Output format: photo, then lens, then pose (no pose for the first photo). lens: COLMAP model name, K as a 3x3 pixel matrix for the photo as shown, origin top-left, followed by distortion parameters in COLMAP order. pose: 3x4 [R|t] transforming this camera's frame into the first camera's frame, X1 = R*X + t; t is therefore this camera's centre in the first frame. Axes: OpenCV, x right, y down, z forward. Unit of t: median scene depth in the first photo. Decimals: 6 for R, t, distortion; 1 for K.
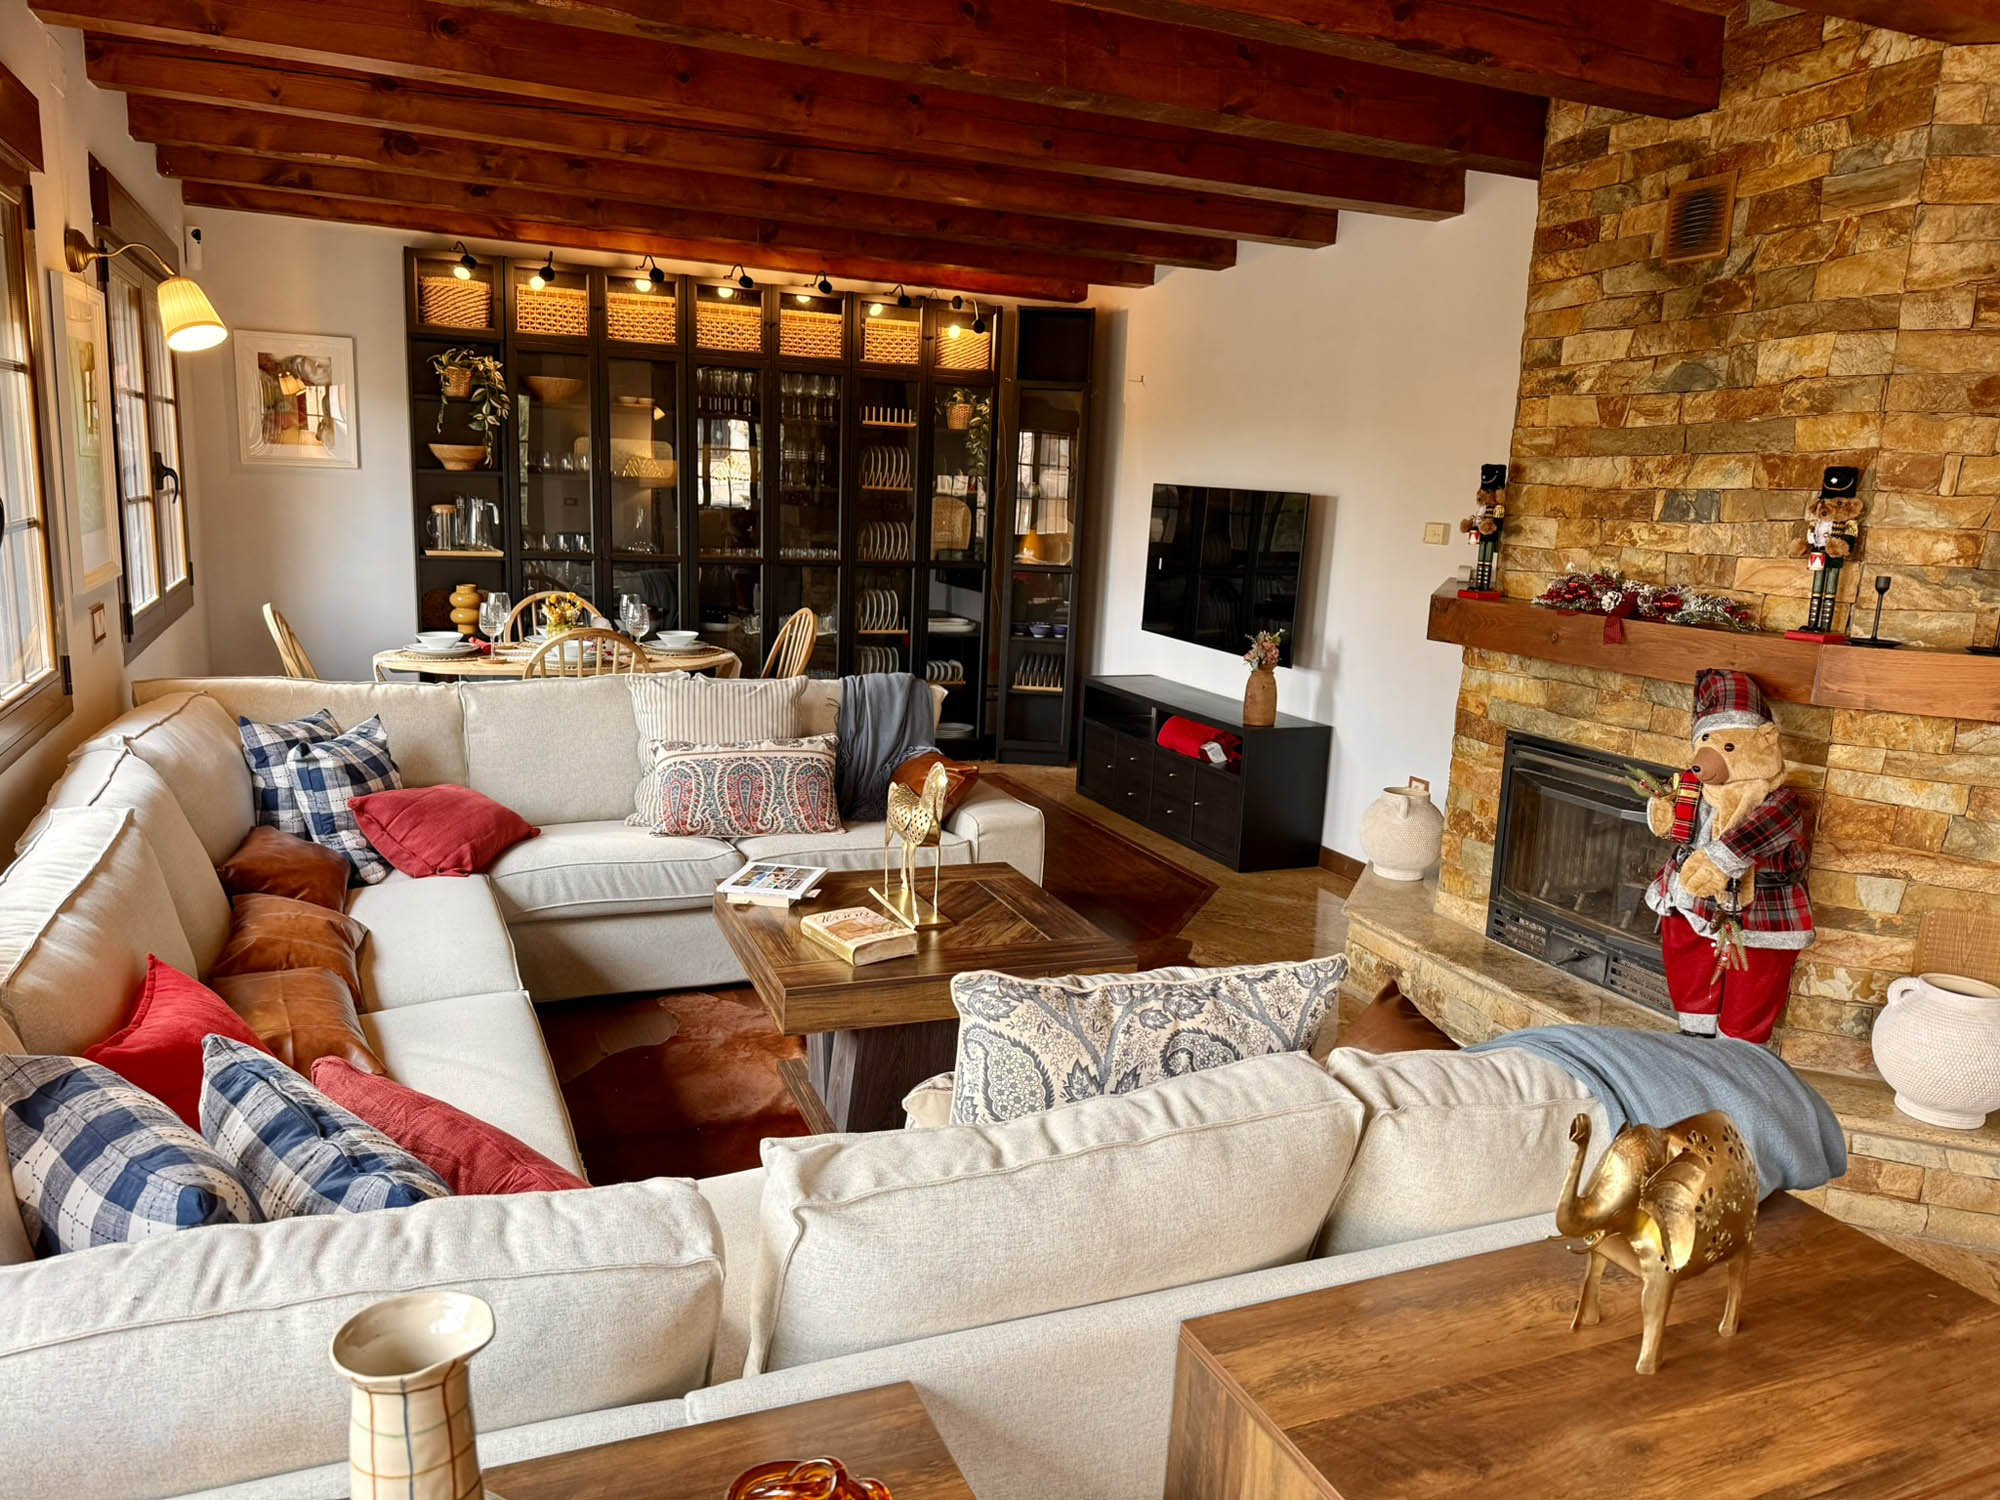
lens RADIAL K [[1383.8, 0, 1000.0], [0, 1383.8, 750.0], [0, 0, 1]] dist [-0.001202, -0.002227]
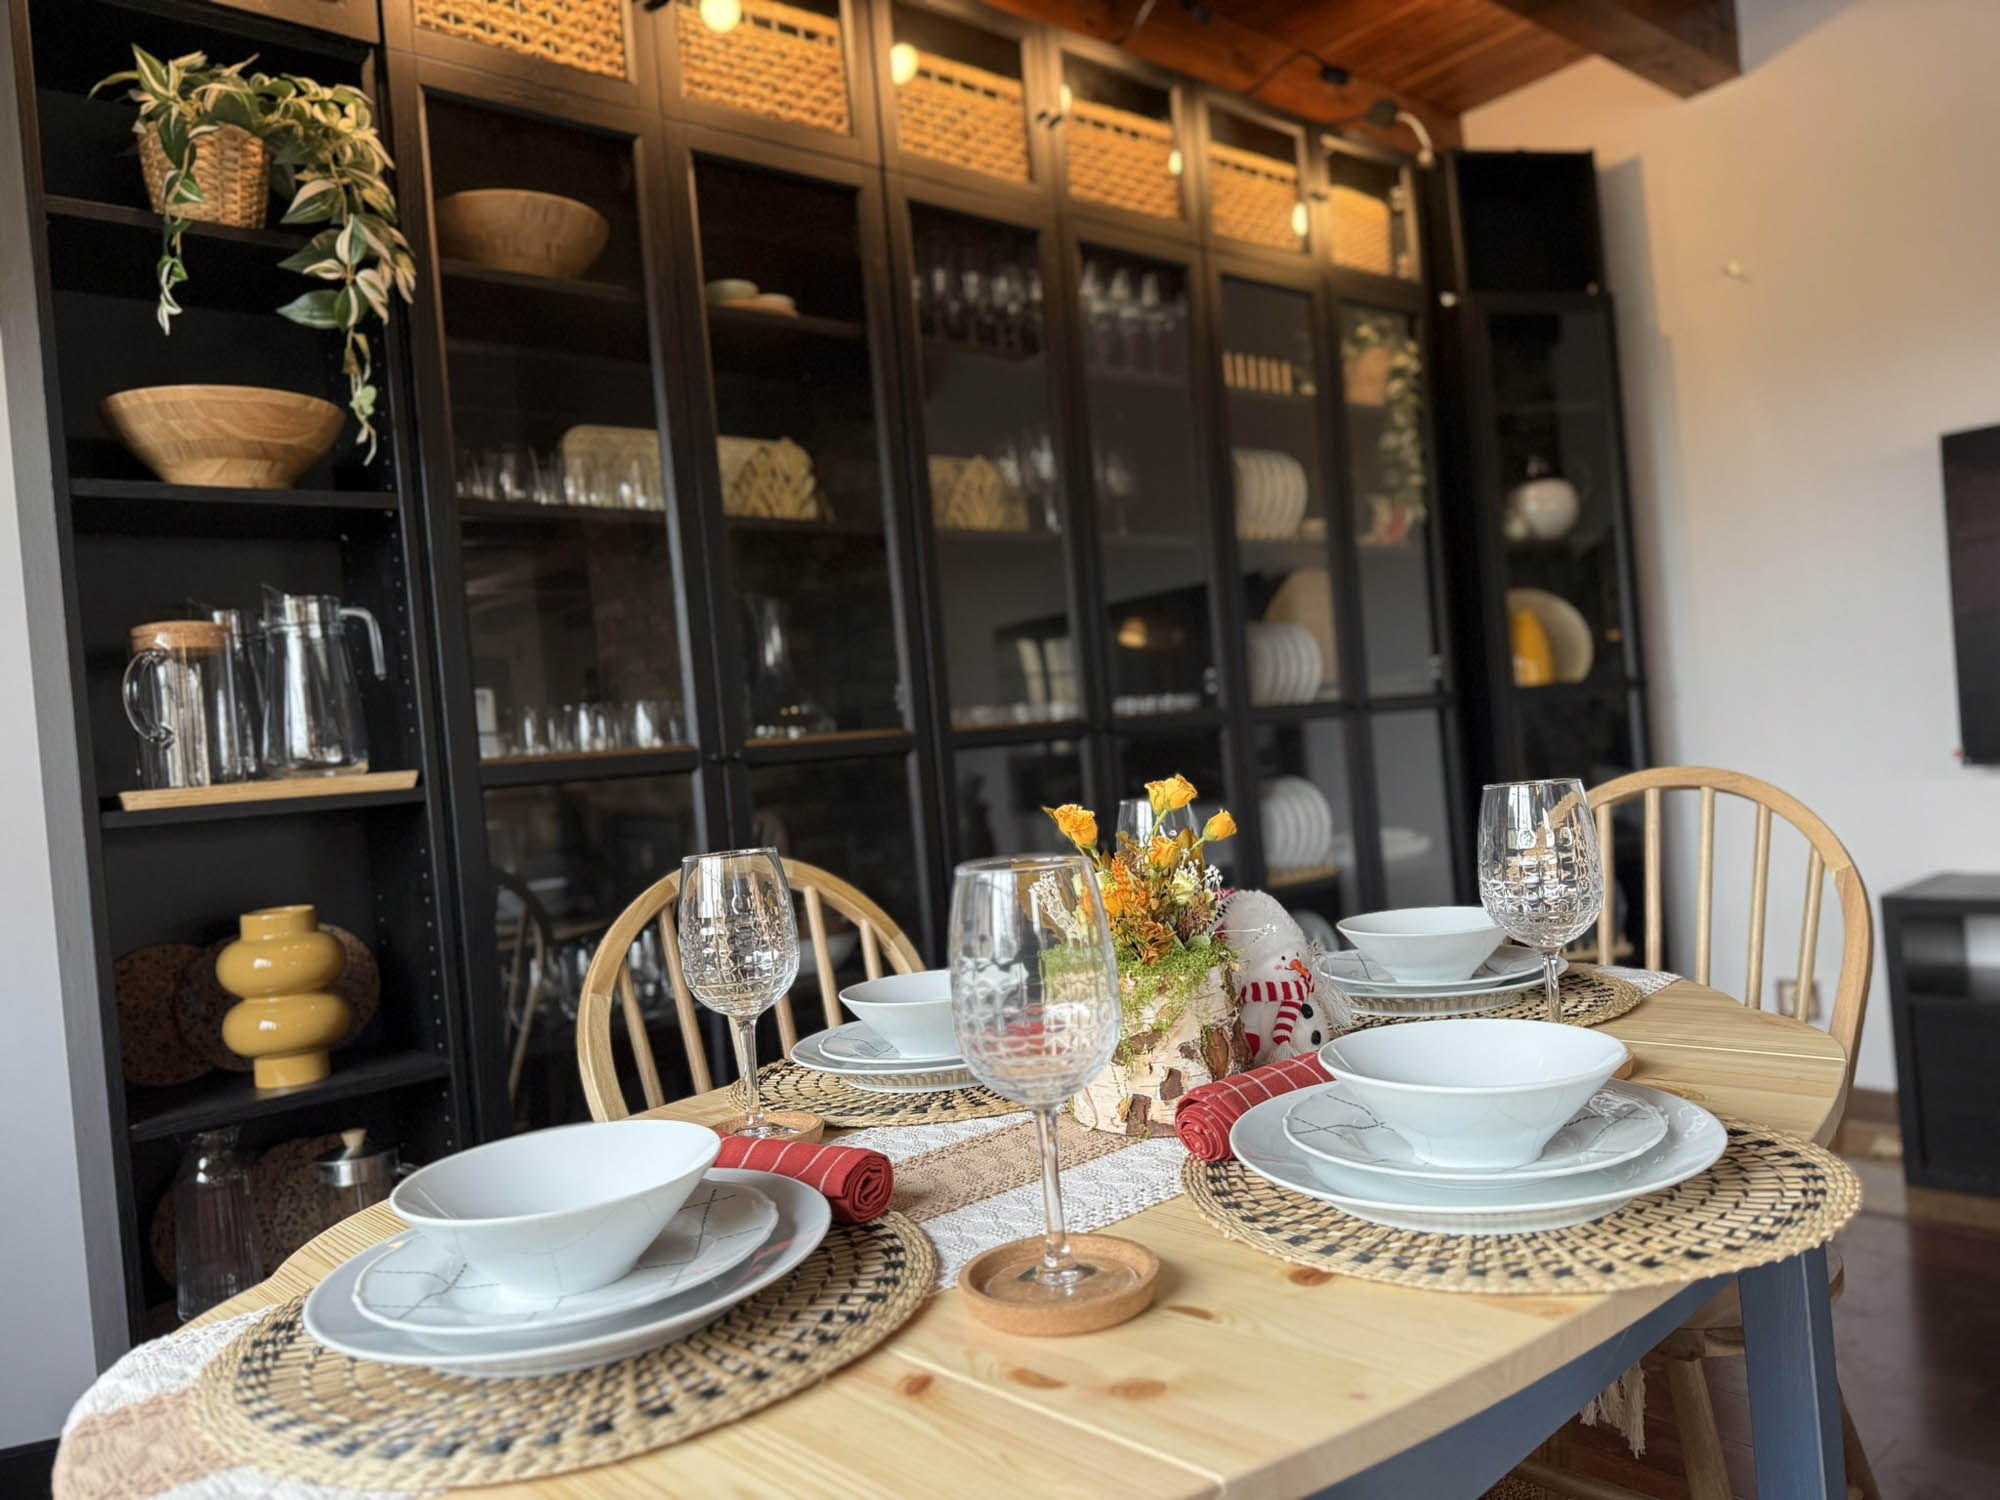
lens RADIAL K [[1420.6, 0, 1000.0], [0, 1420.6, 750.0], [0, 0, 1]] dist [-0.002479, -0.019402]
pose [[0.941939, -0.125014, 0.311644, -0.348765], [0.179957, 0.971513, -0.154200, -0.084213], [-0.283489, 0.201329, 0.937604, 0.719778]]
